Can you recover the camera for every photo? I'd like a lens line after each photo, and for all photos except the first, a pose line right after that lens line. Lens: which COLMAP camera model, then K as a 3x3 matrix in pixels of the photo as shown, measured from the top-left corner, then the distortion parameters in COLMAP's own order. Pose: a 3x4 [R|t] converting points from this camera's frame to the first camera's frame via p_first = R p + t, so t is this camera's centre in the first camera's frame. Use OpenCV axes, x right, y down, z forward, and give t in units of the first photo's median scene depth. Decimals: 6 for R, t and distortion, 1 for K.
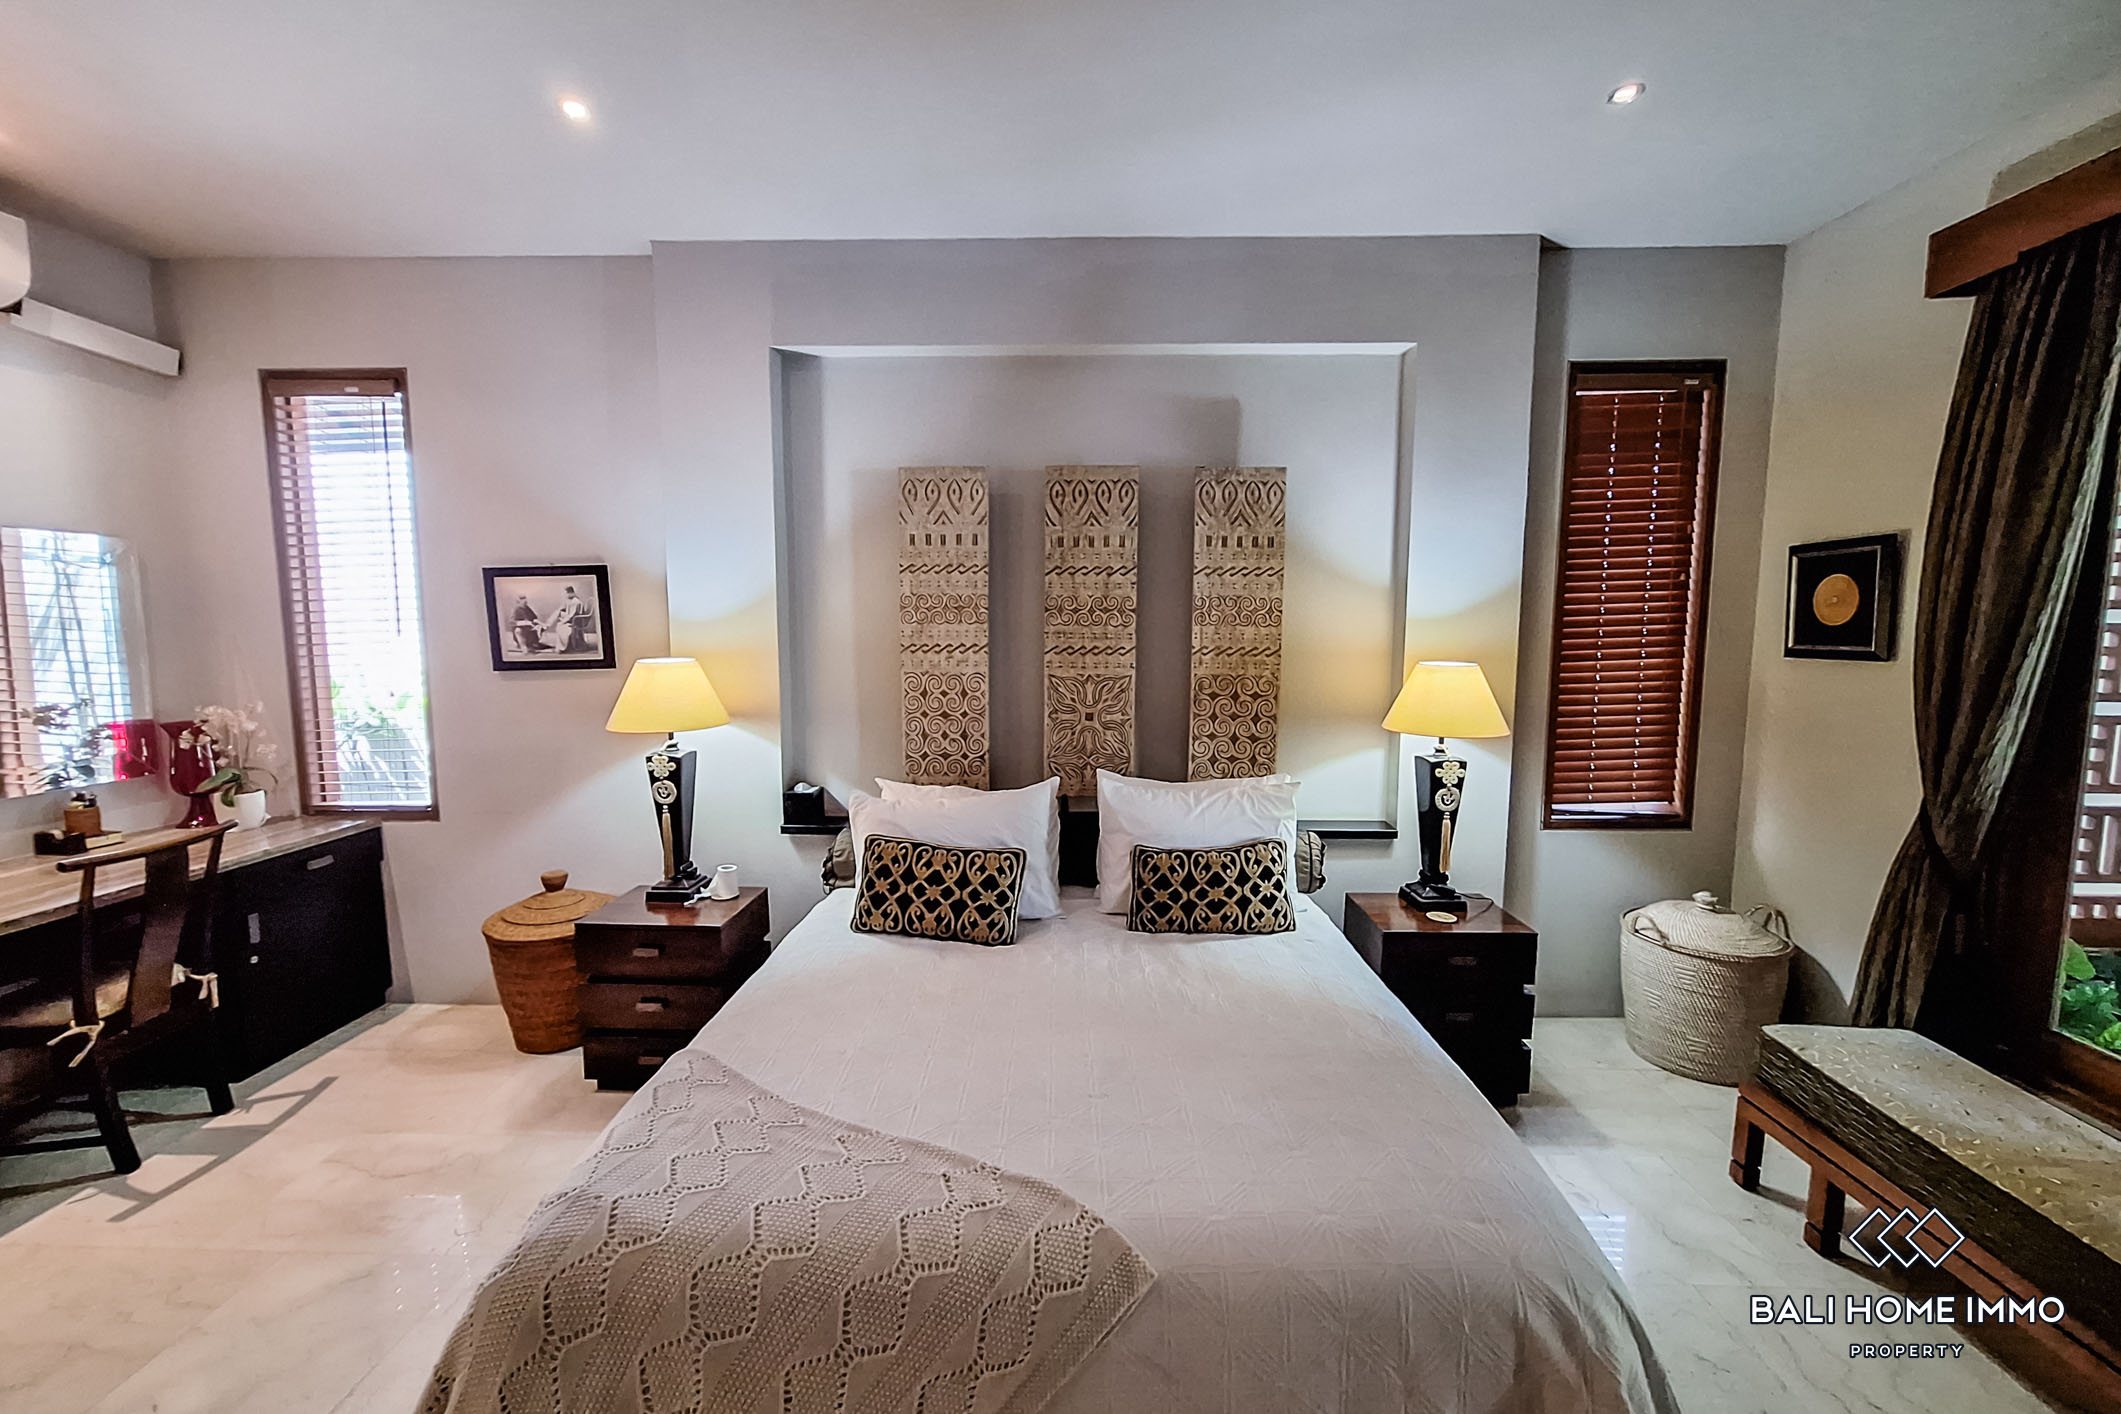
lens RADIAL K [[837.3, 0, 1060.2], [0, 837.3, 706.6], [0, 0, 1]] dist [-0.007972, 0.001861]
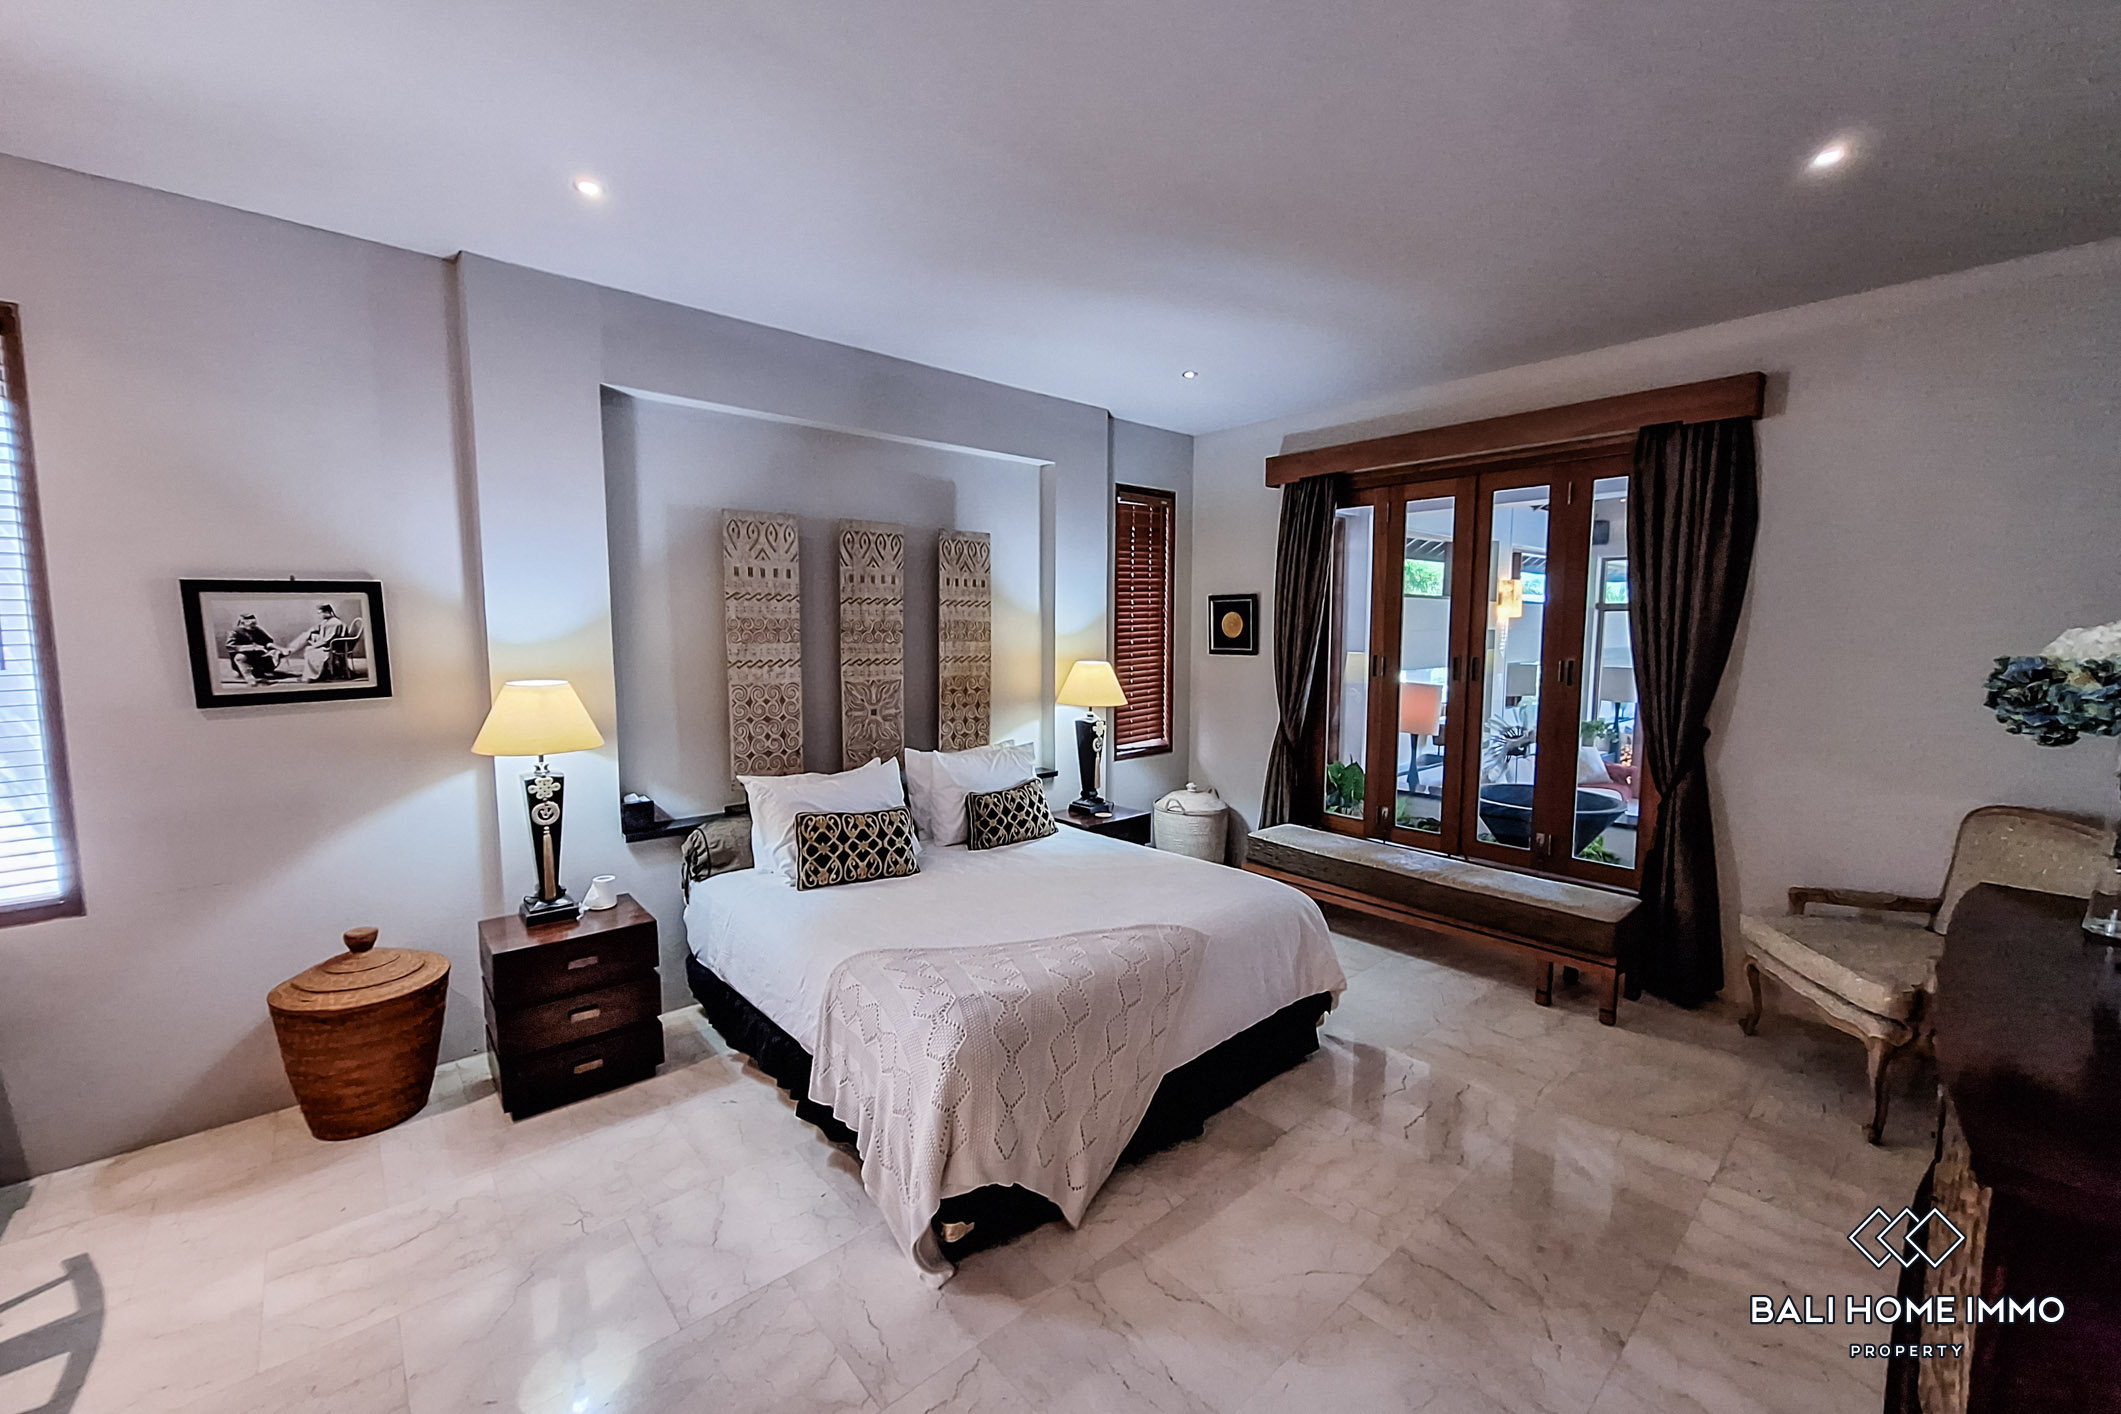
lens RADIAL K [[837.3, 0, 1057.4], [0, 837.3, 707.8], [0, 0, 1]] dist [-0.007972, 0.001861]
pose [[0.730809, -0.066034, 0.679380, -0.656794], [0.069860, 0.997319, 0.021788, -0.003513], [-0.678998, 0.031539, 0.733463, -0.153480]]
